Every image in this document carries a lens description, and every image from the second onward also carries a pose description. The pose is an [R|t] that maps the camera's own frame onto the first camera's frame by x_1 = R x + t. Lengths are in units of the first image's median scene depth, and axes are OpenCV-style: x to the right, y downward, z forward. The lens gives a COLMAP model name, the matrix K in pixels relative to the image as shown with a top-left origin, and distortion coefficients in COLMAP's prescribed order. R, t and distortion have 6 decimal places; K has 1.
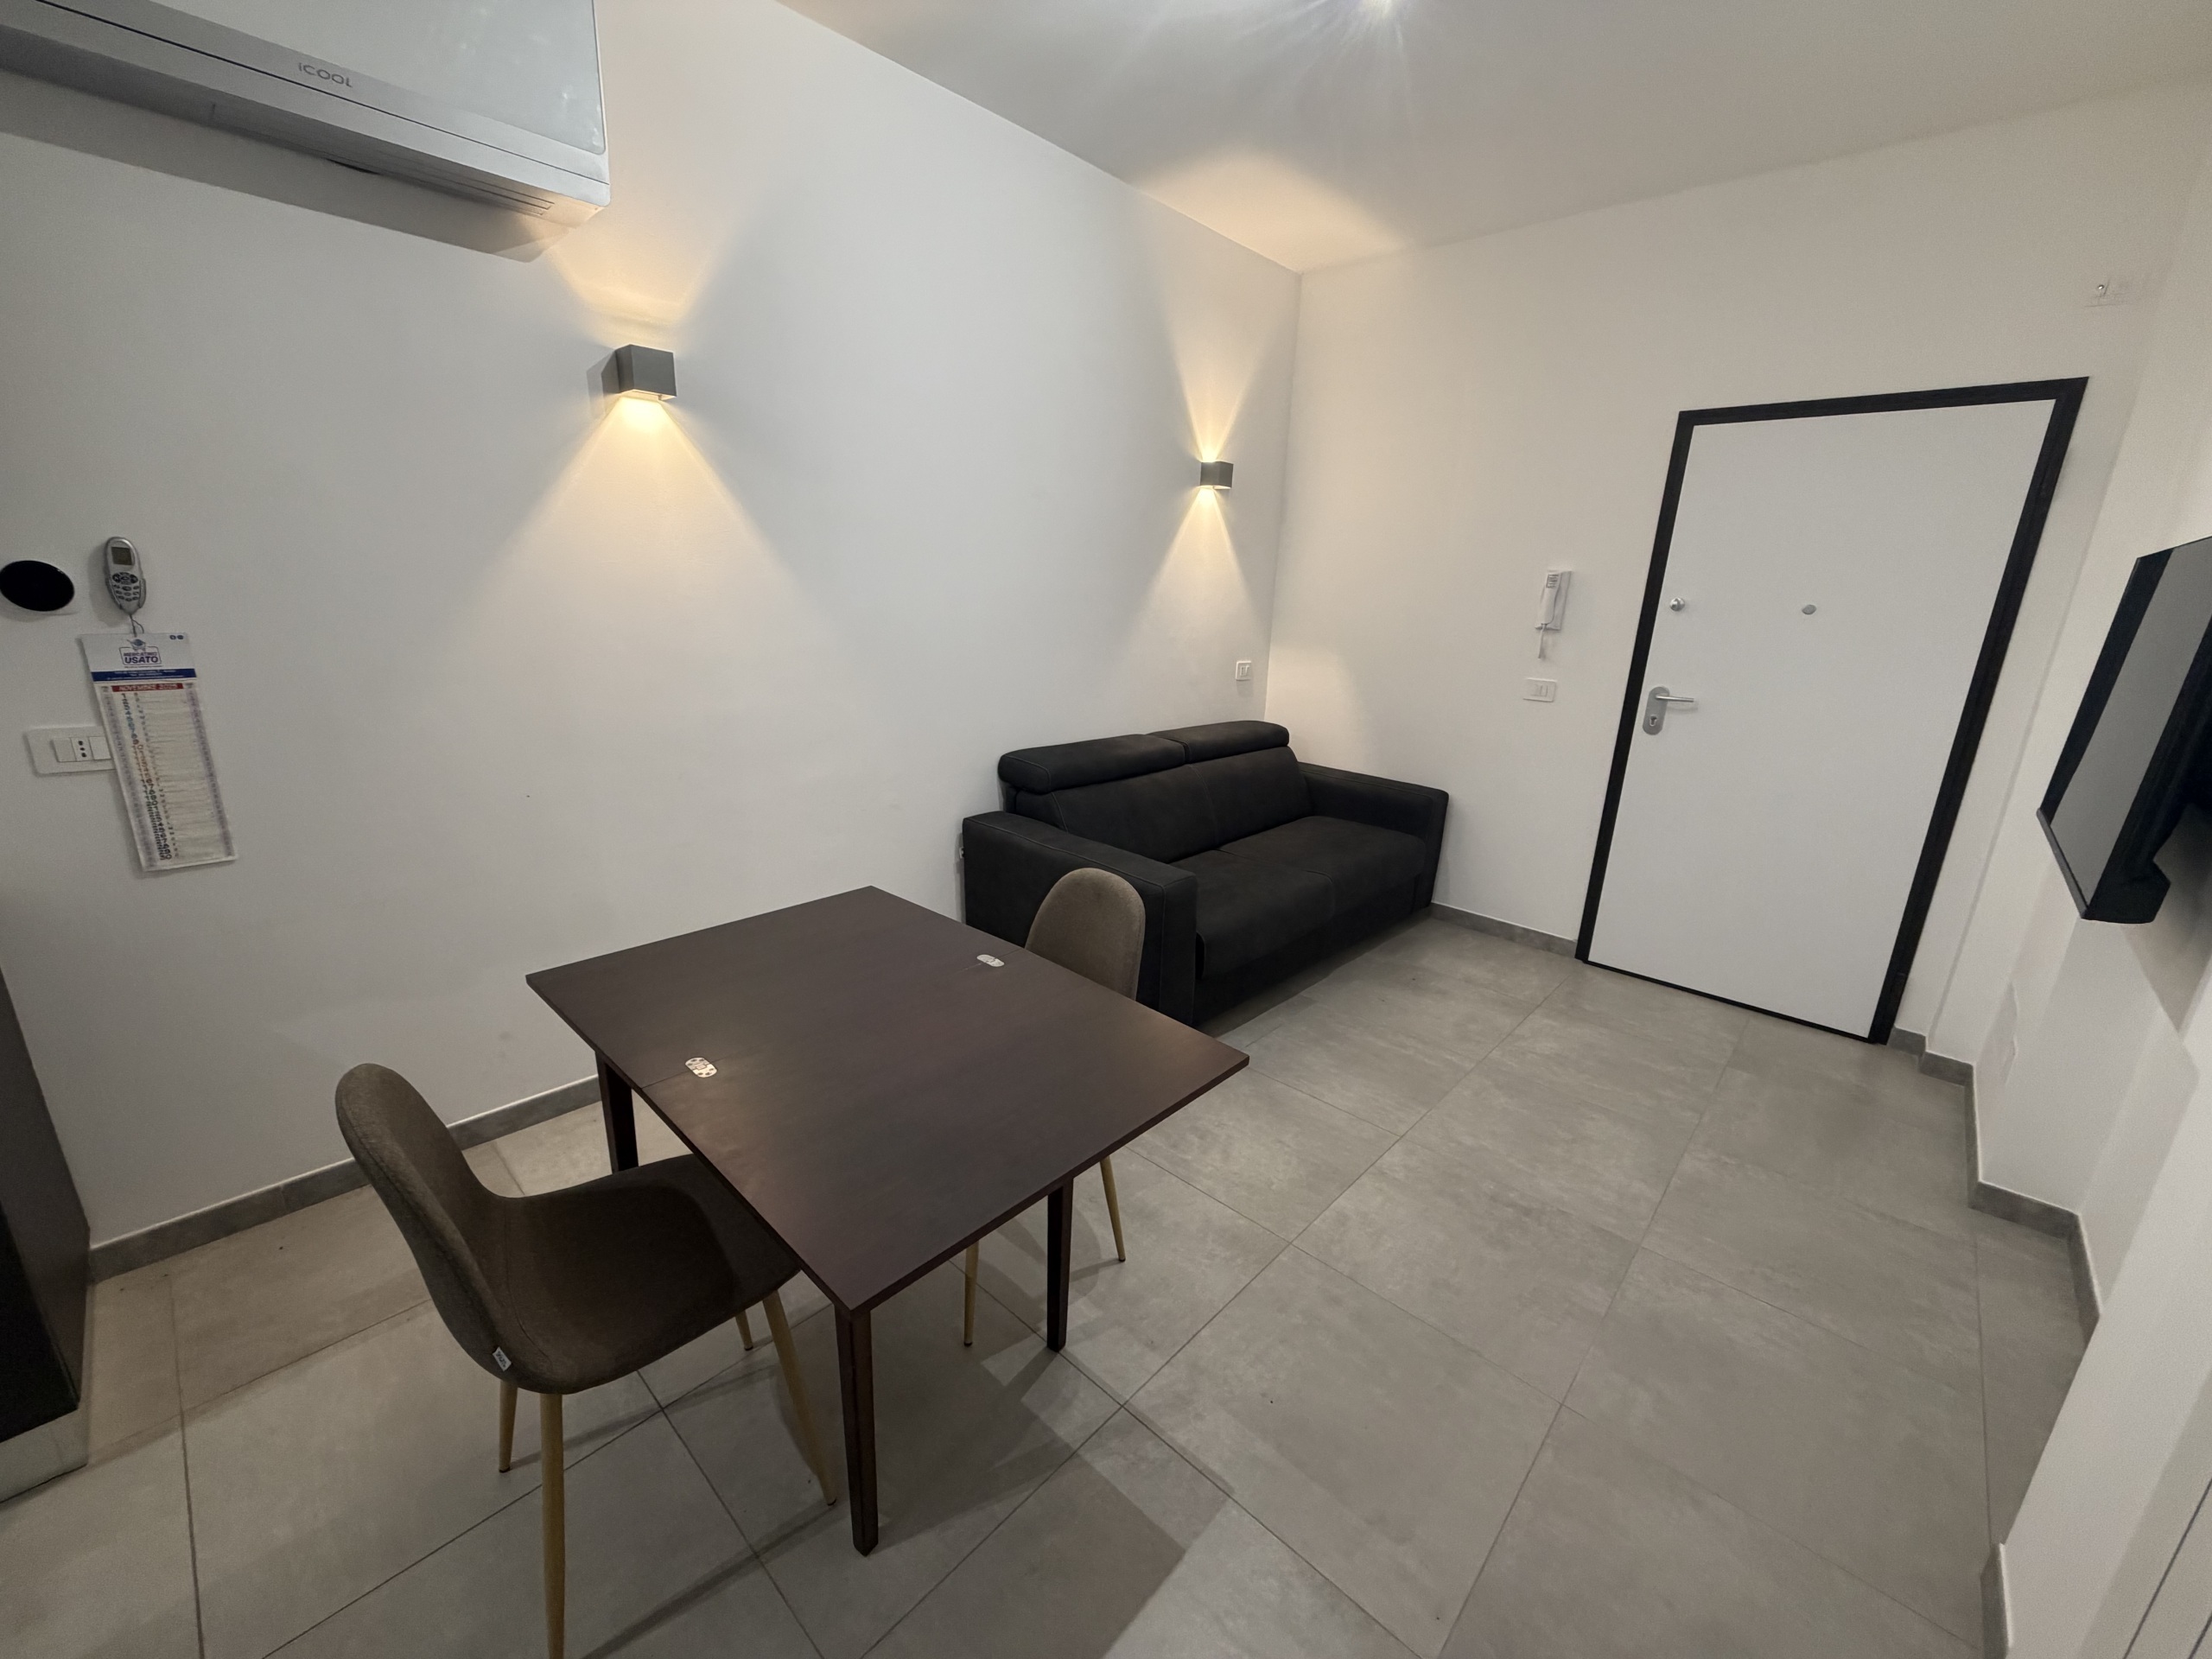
lens RADIAL K [[880.0, 0, 1105.3], [0, 880.0, 832.0], [0, 0, 1]] dist [-0.002446, -0.000573]
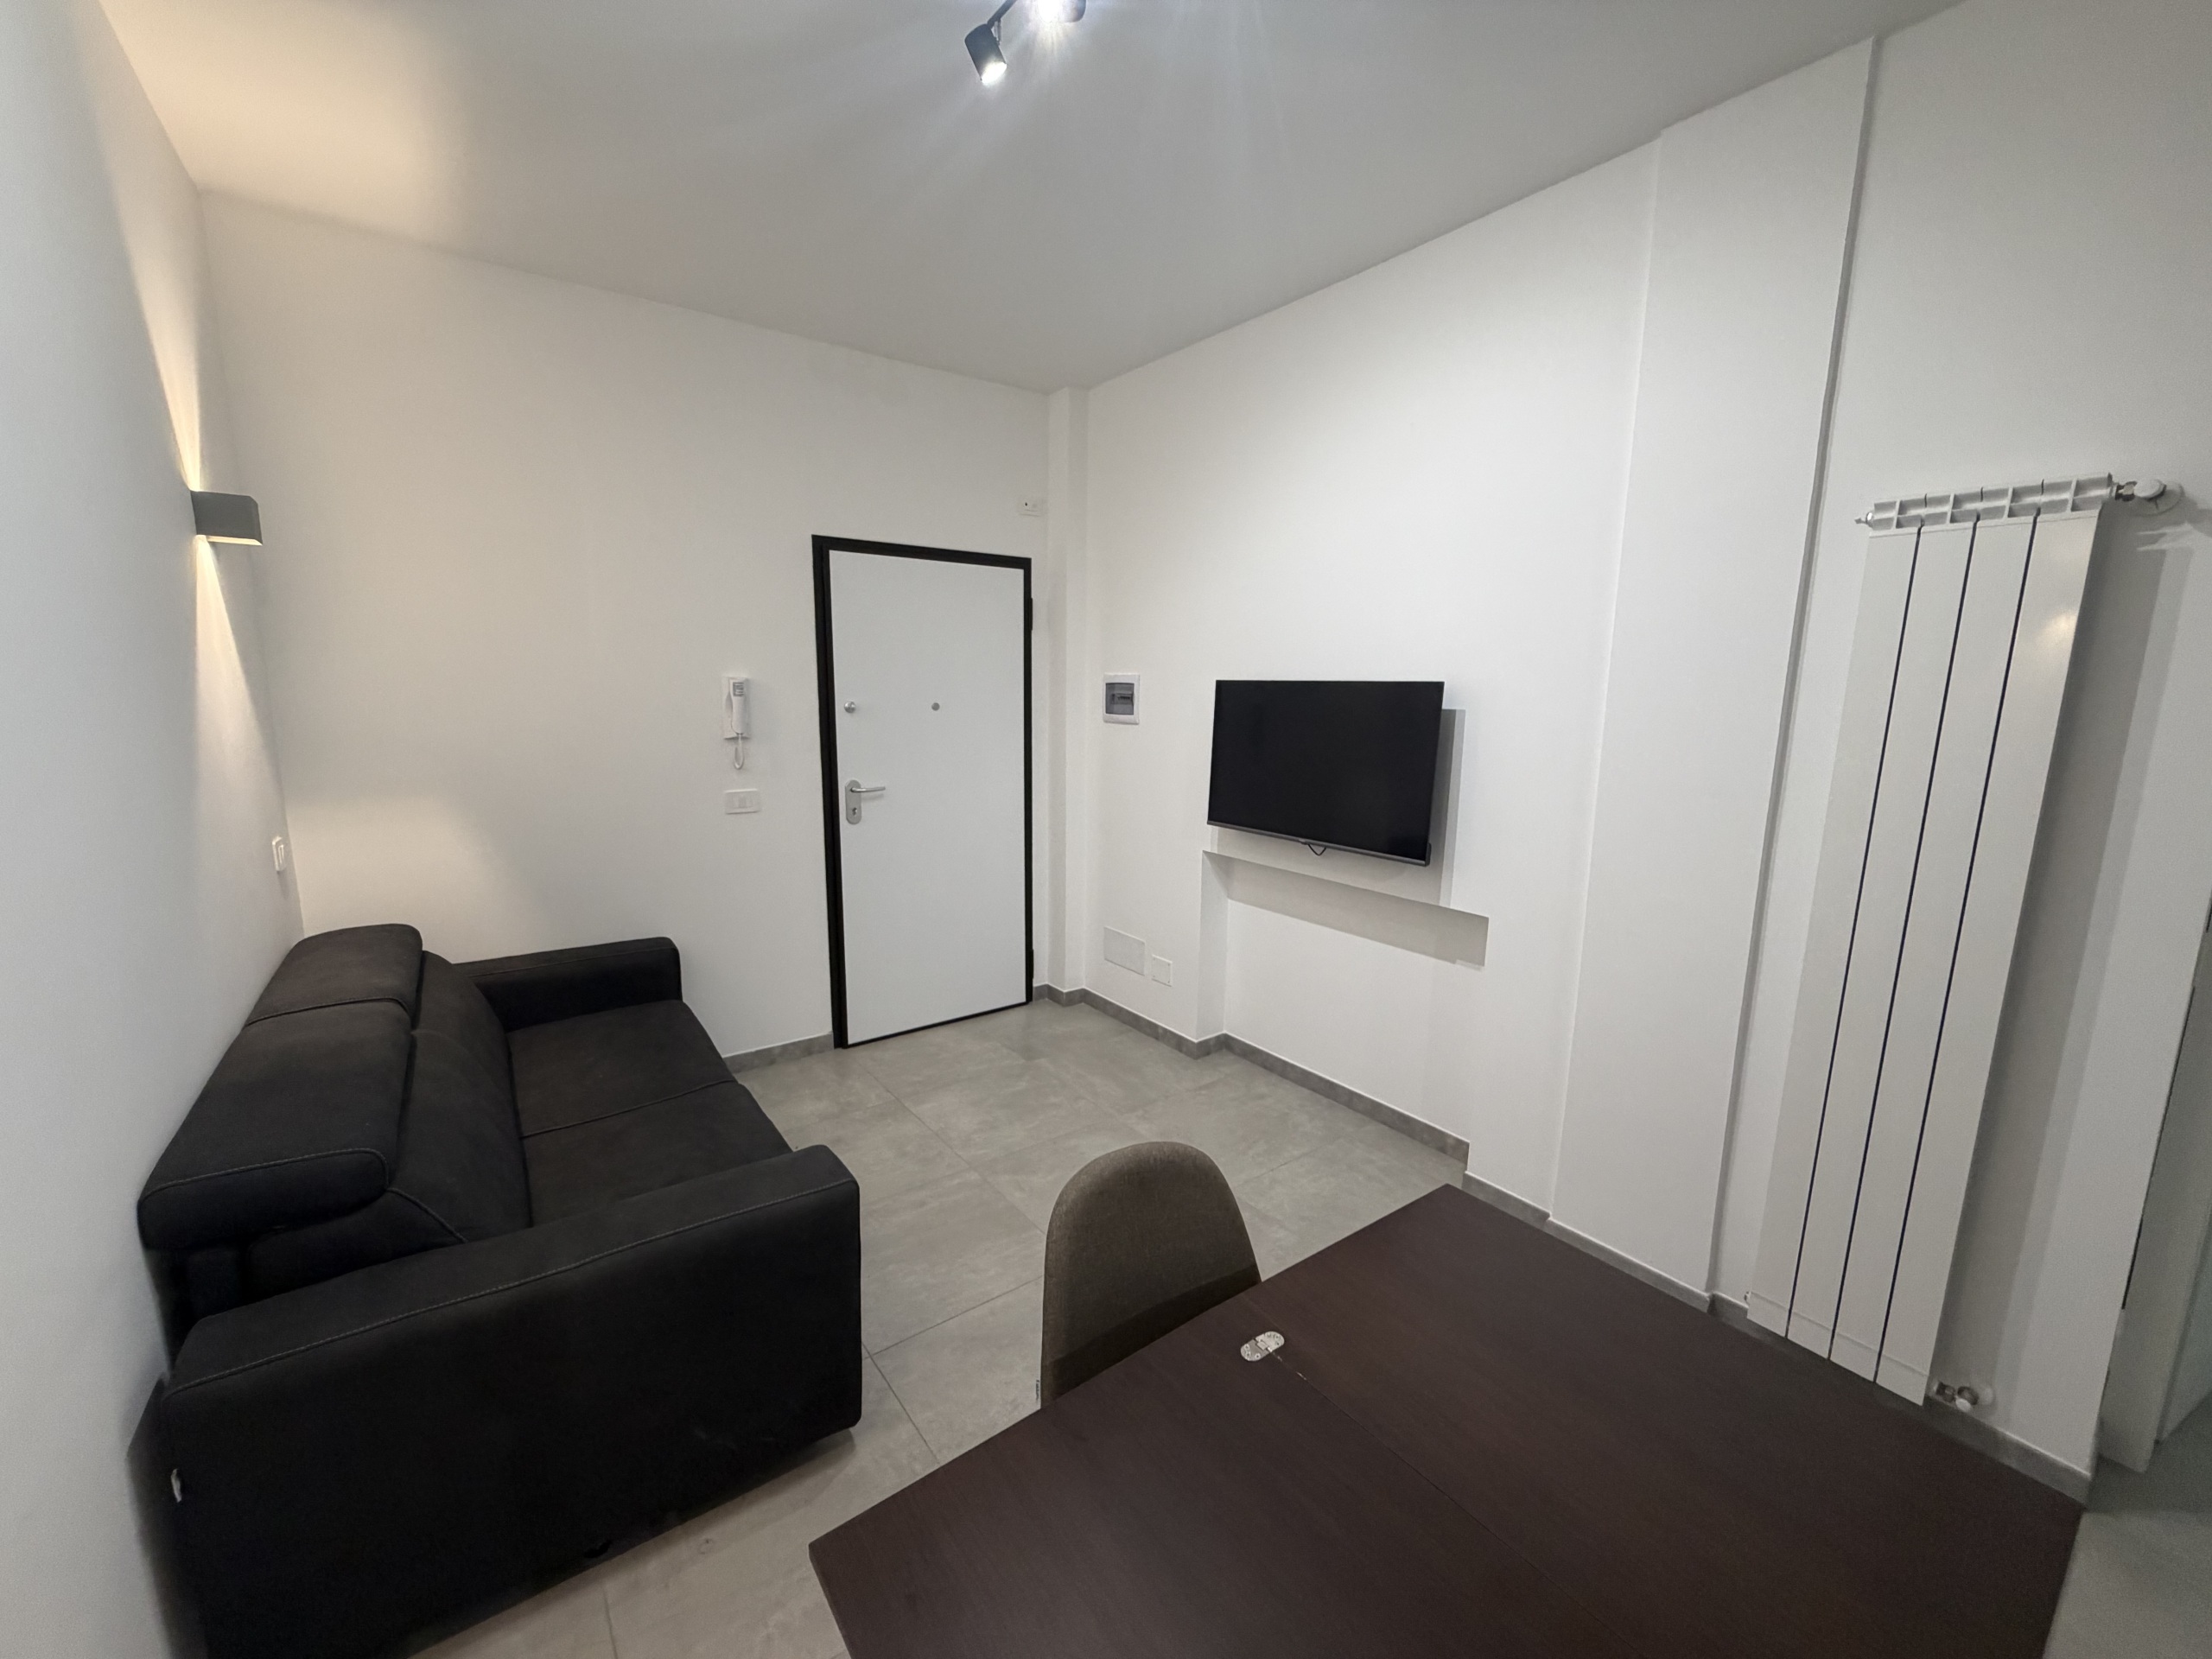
lens RADIAL K [[880.0, 0, 1096.1], [0, 880.0, 825.9], [0, 0, 1]] dist [-0.002446, -0.000573]
pose [[0.188767, -0.193061, 0.962858, -0.390353], [0.263798, 0.954415, 0.139650, -0.190032], [-0.945927, 0.227639, 0.231091, 0.486972]]
